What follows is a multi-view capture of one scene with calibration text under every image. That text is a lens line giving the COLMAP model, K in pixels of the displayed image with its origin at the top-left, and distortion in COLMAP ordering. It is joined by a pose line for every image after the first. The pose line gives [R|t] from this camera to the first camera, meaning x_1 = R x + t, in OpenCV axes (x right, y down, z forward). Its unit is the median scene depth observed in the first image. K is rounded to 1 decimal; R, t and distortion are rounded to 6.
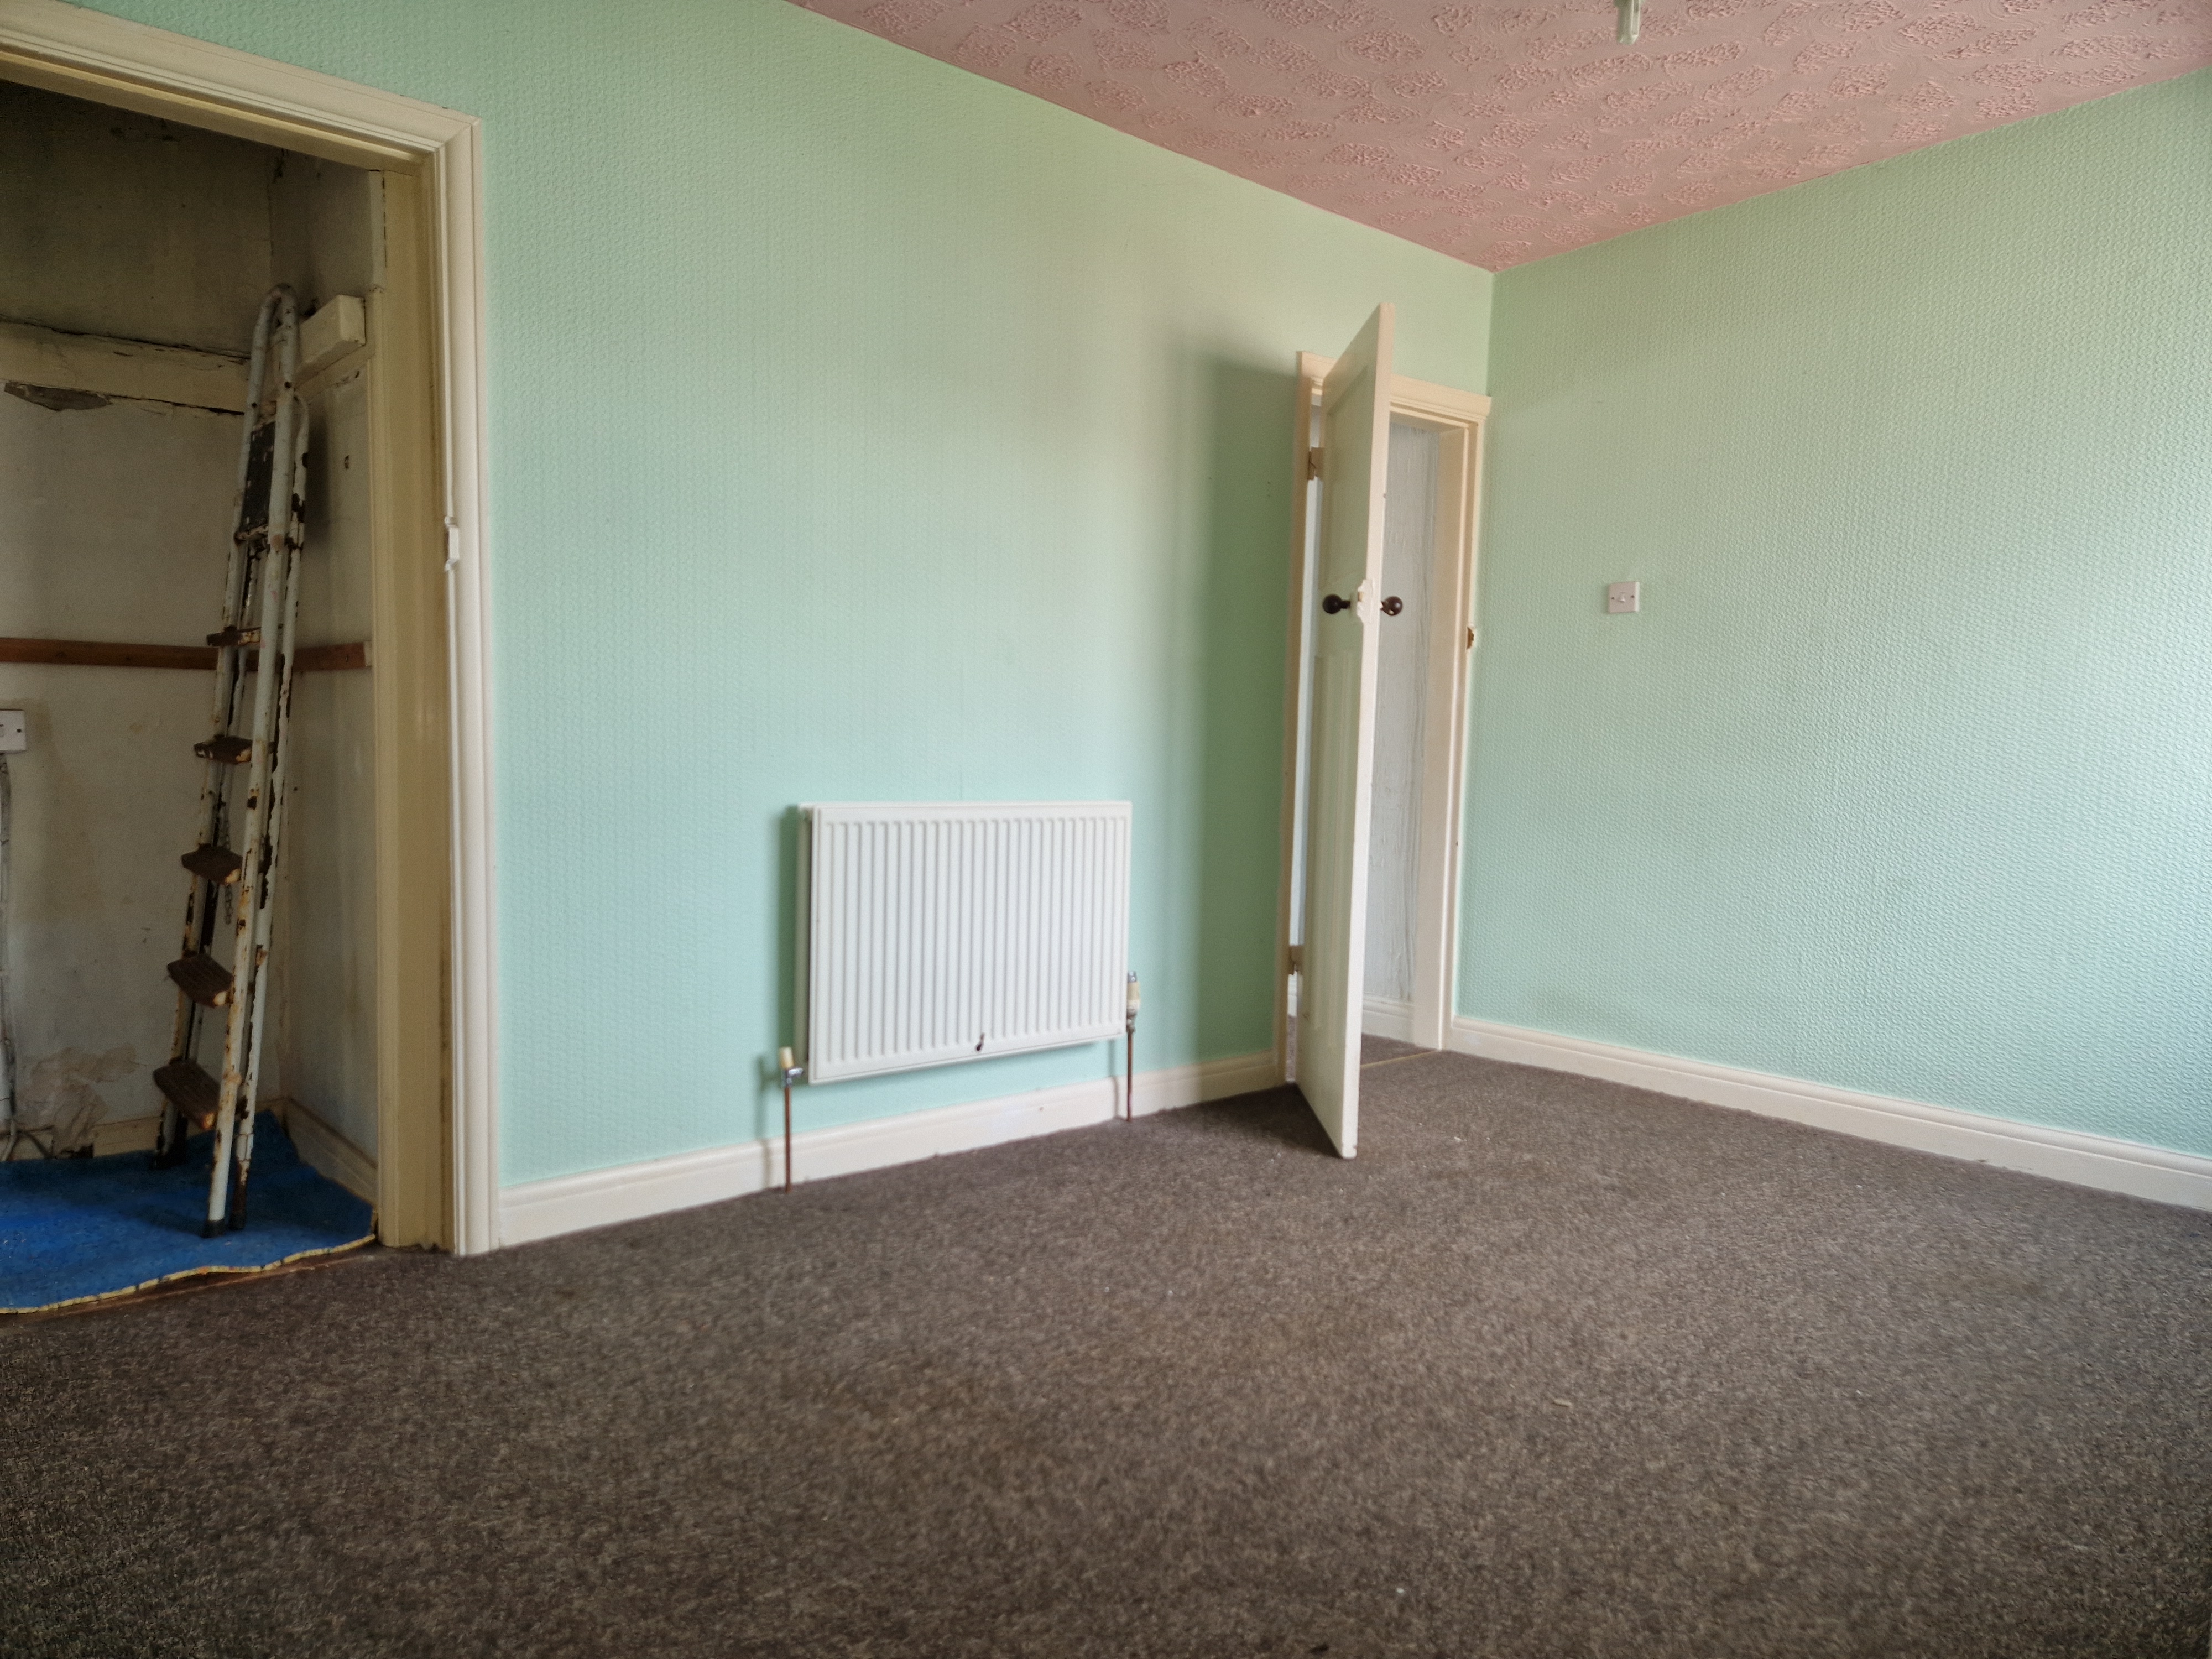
lens RADIAL K [[1480.7, 0, 1108.1], [0, 1480.7, 842.4], [0, 0, 1]] dist [0.107228, -0.096222]
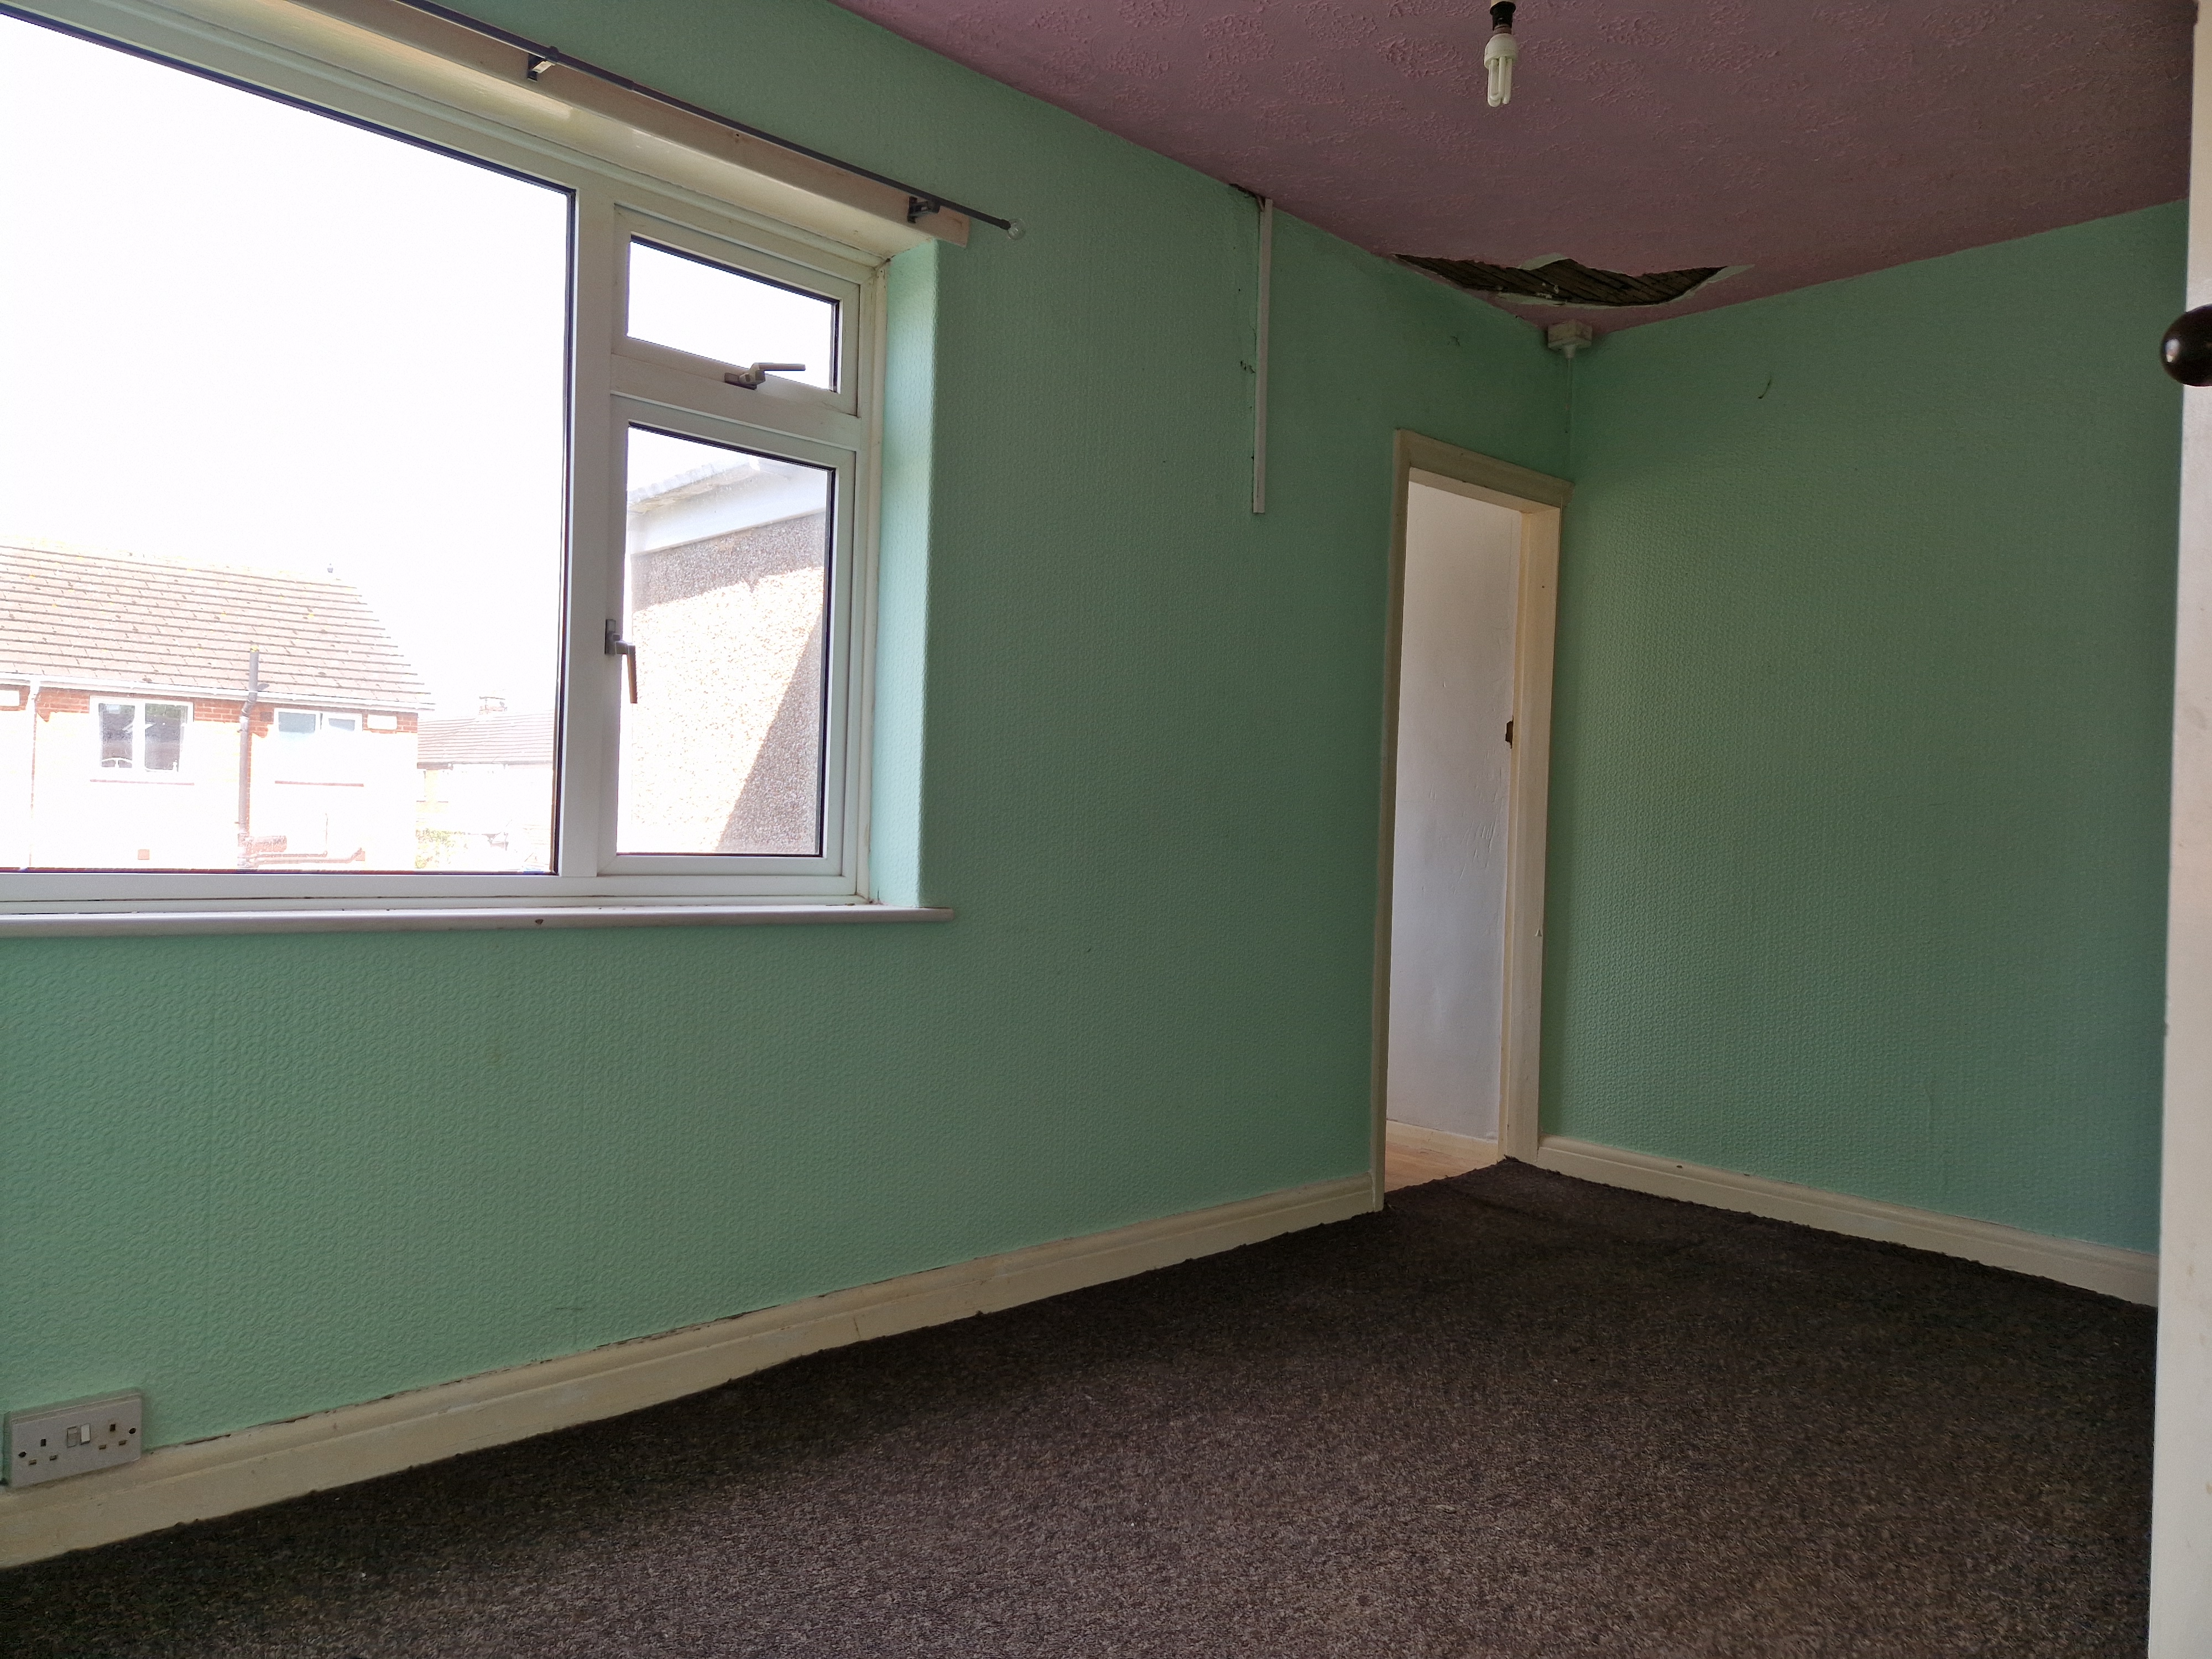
lens RADIAL K [[1480.7, 0, 1108.1], [0, 1480.7, 842.4], [0, 0, 1]] dist [0.107228, -0.096222]
pose [[-0.997720, -0.050042, -0.045287, 0.635508], [-0.053800, 0.994843, 0.085981, -0.147958], [0.040751, 0.088221, -0.995267, 2.092096]]
